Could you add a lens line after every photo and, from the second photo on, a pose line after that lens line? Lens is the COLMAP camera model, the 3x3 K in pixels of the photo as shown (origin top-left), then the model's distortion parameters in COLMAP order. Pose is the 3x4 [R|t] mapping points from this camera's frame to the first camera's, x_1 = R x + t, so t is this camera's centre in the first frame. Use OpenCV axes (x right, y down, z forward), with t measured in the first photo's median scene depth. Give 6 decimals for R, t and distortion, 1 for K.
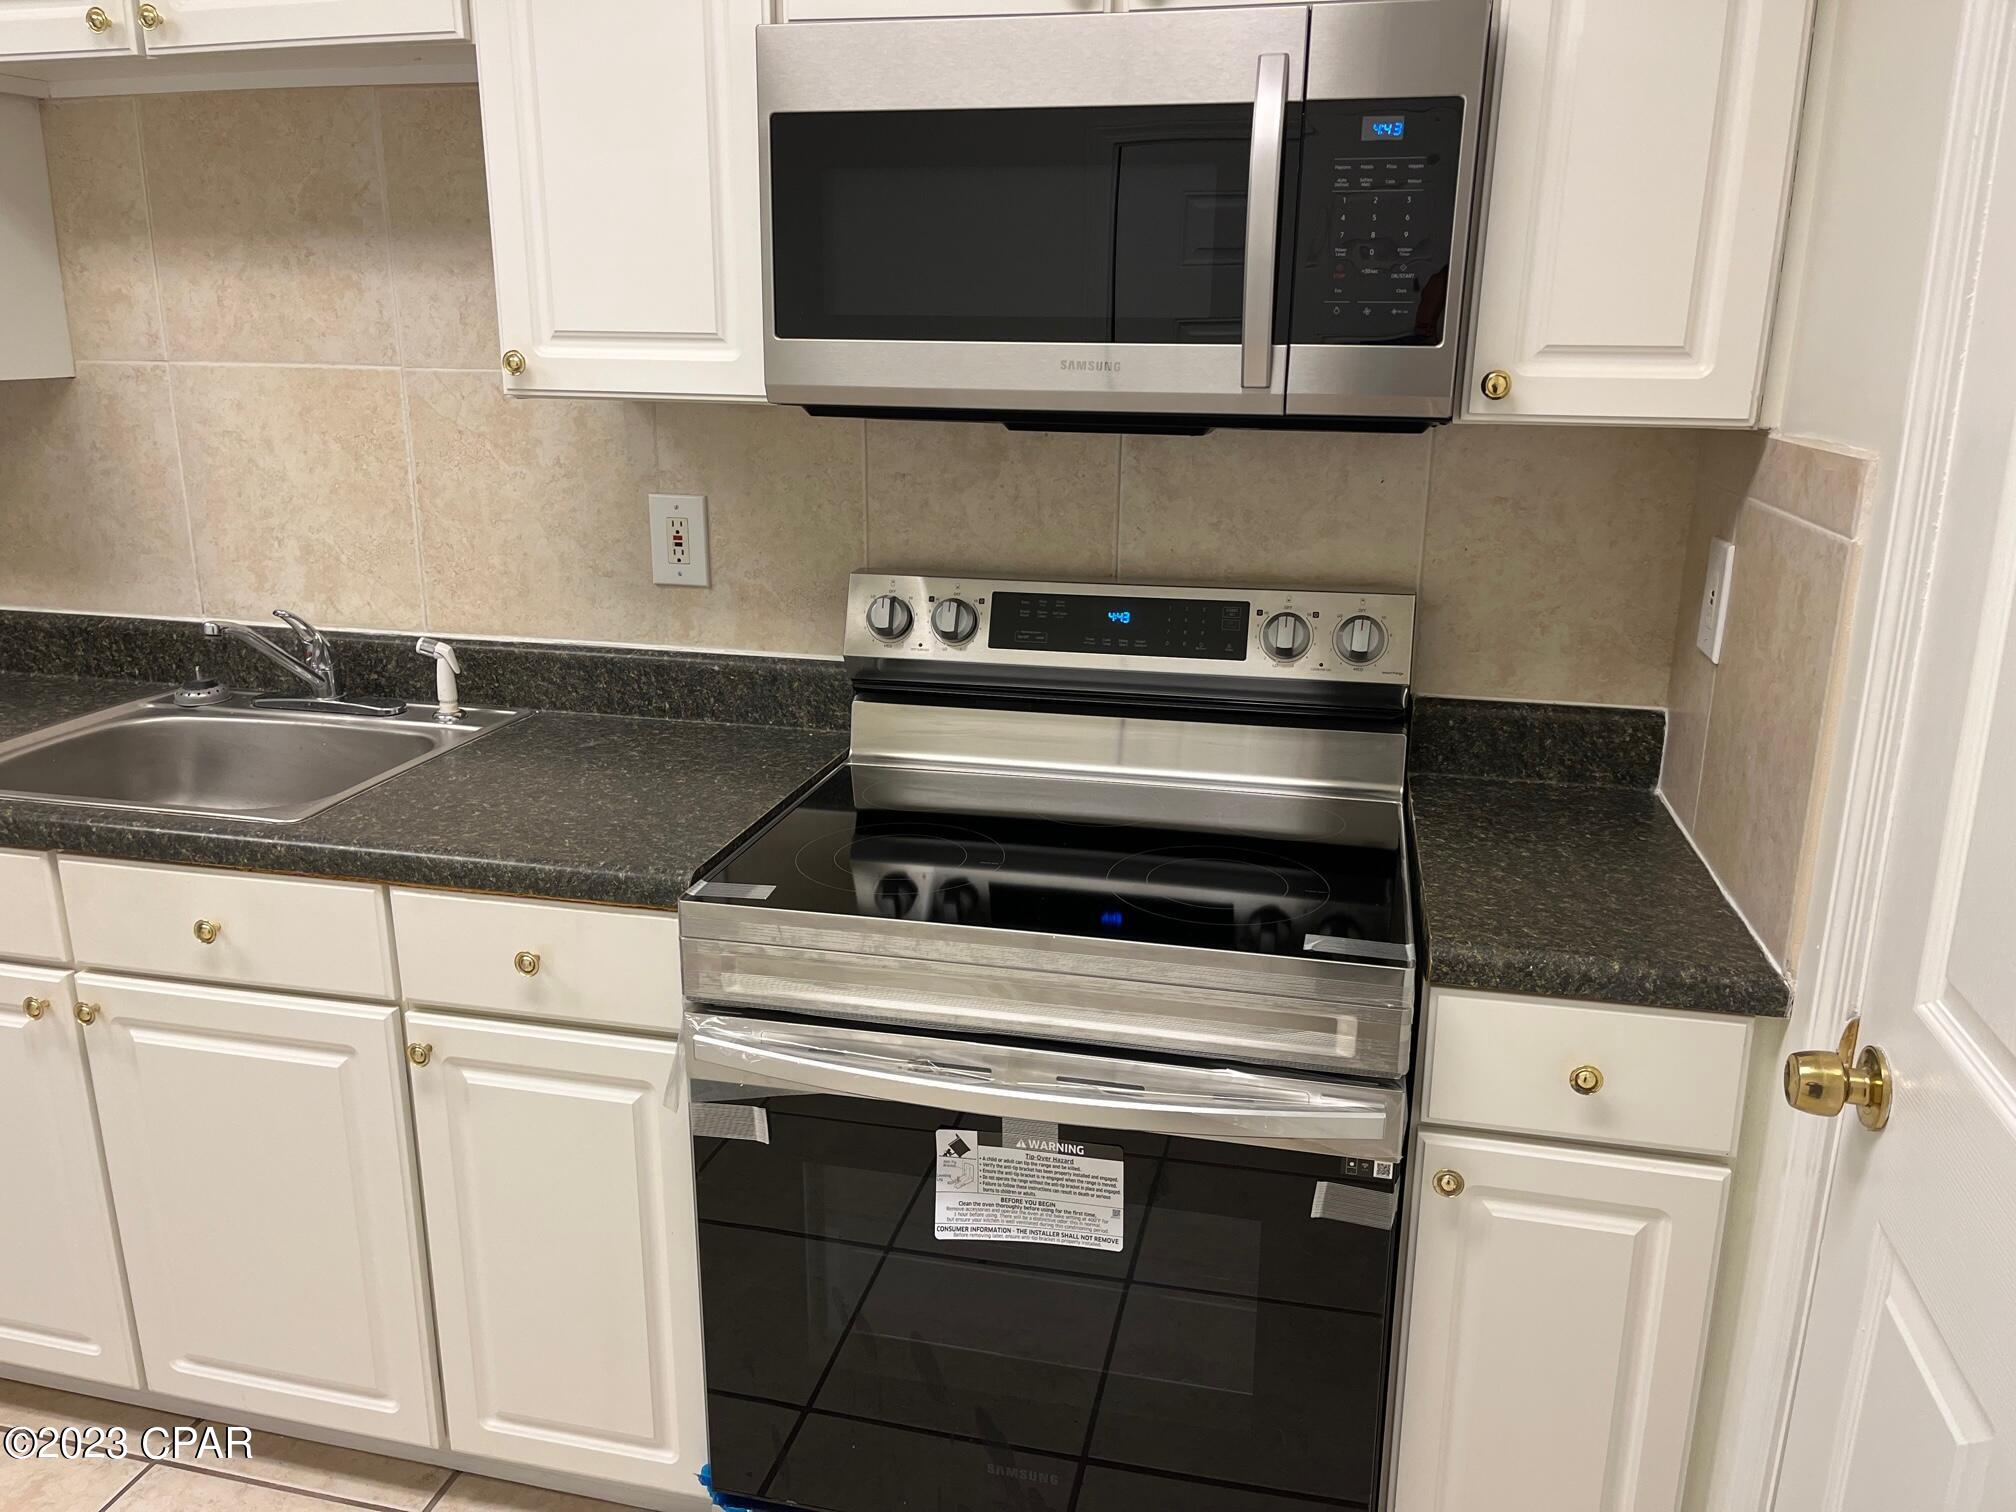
lens RADIAL K [[1556.0, 0, 998.5], [0, 1556.0, 744.4], [0, 0, 1]] dist [0.051011, -0.059633]
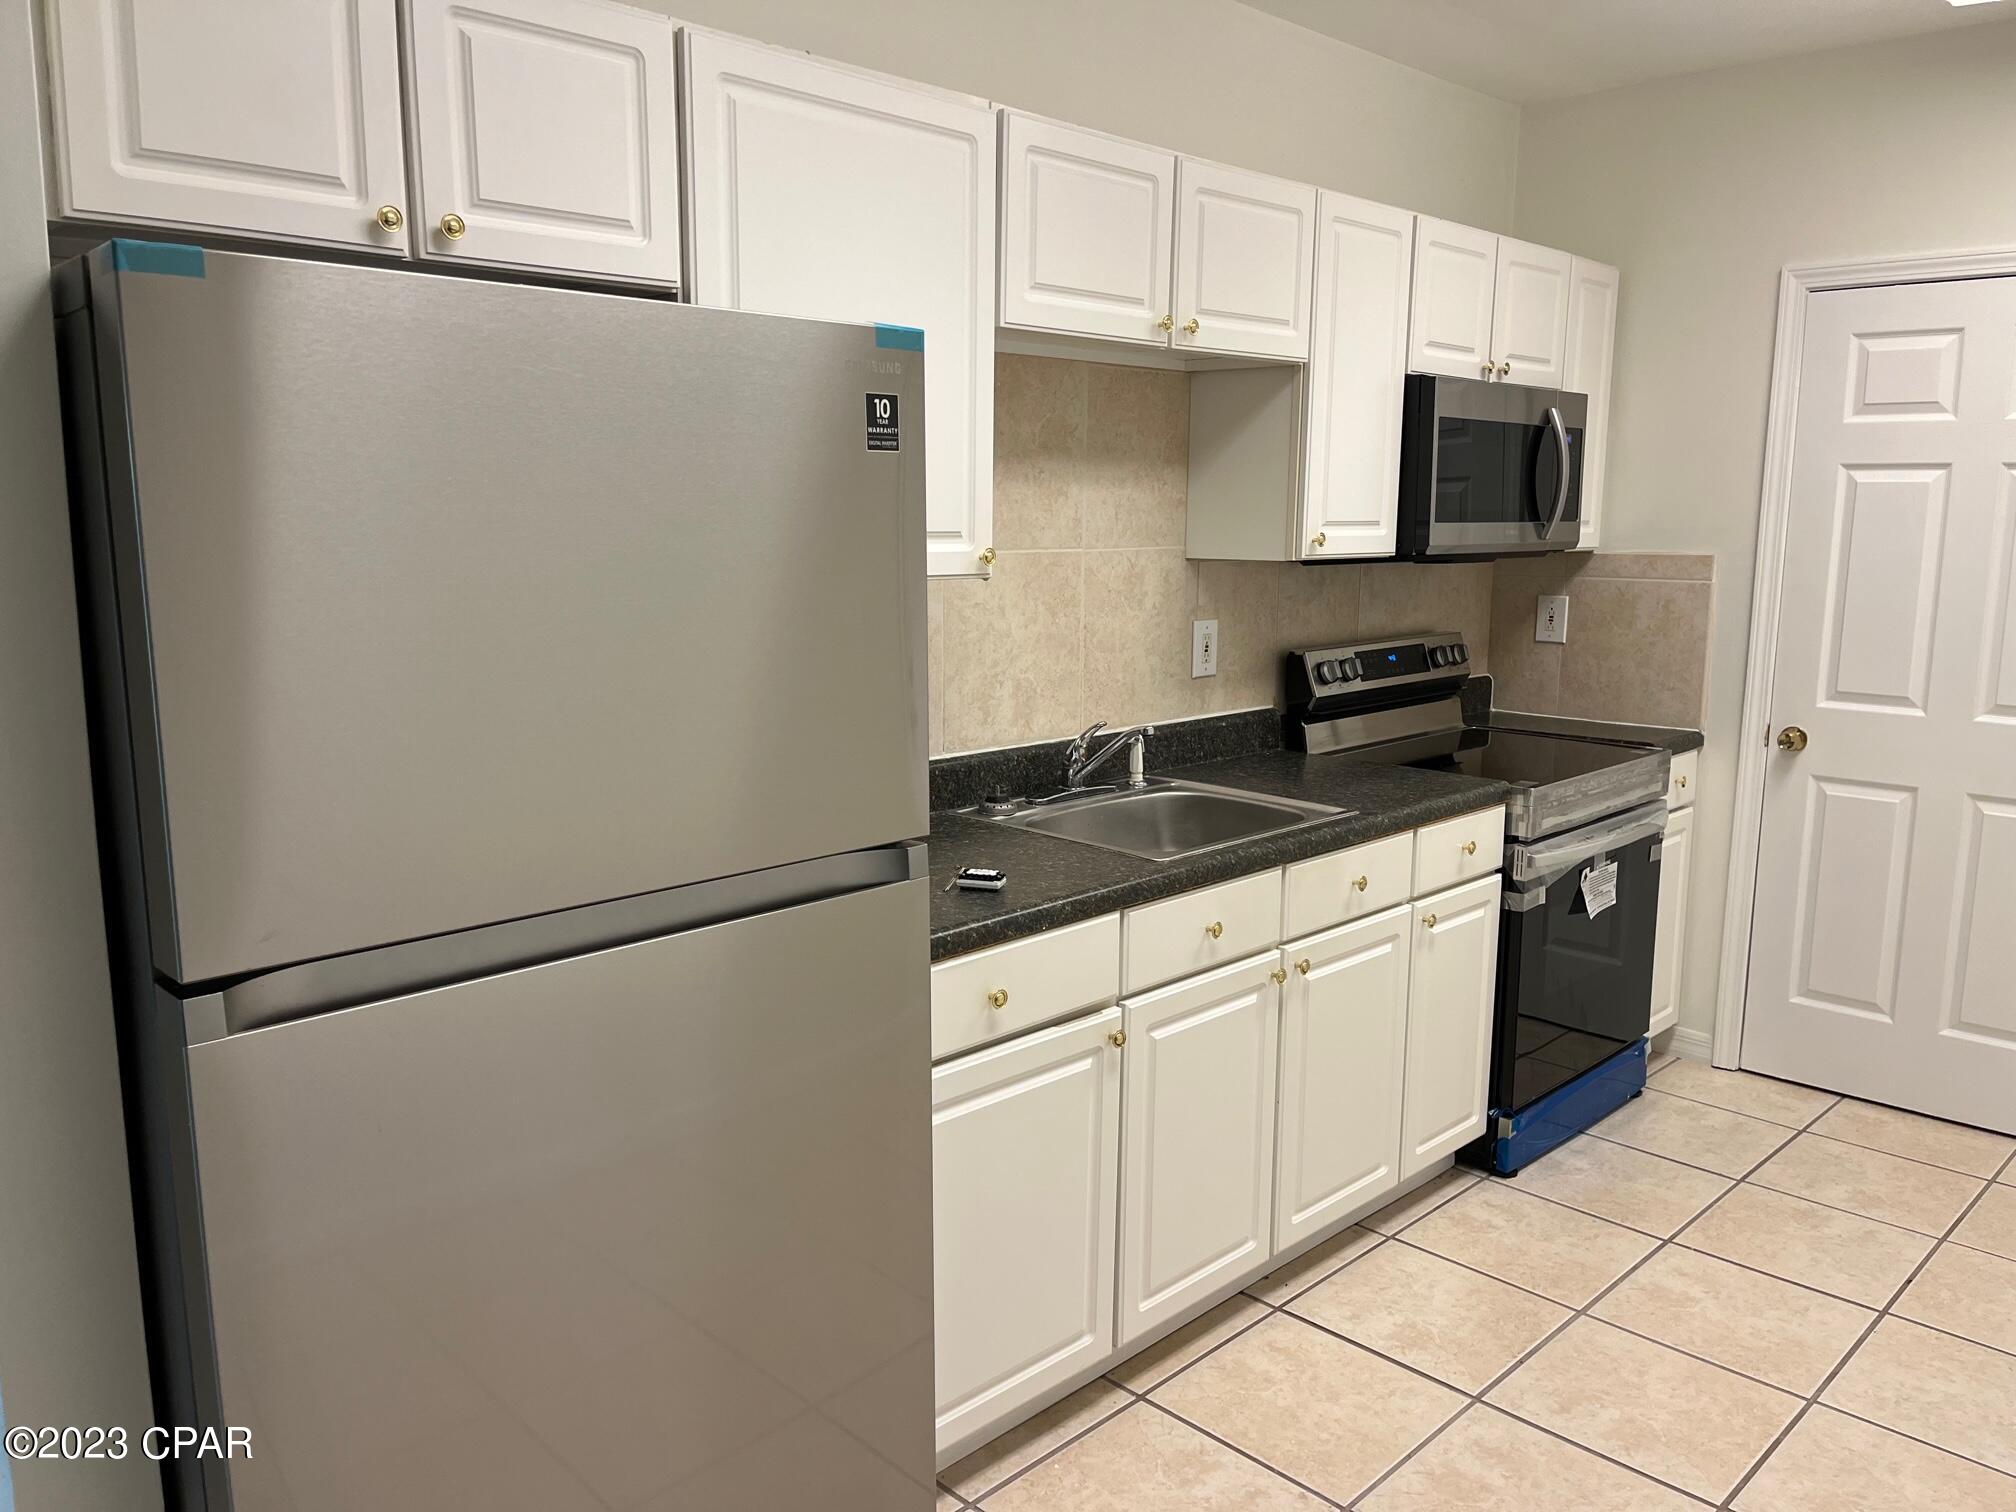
lens RADIAL K [[1509.0, 0, 1004.4], [0, 1509.0, 773.6], [0, 0, 1]] dist [0.050594, 0.000581]
pose [[0.530307, -0.154019, 0.833698, -1.594513], [0.226143, 0.973429, 0.035986, -0.105863], [-0.817089, 0.169451, 0.551047, 0.329039]]
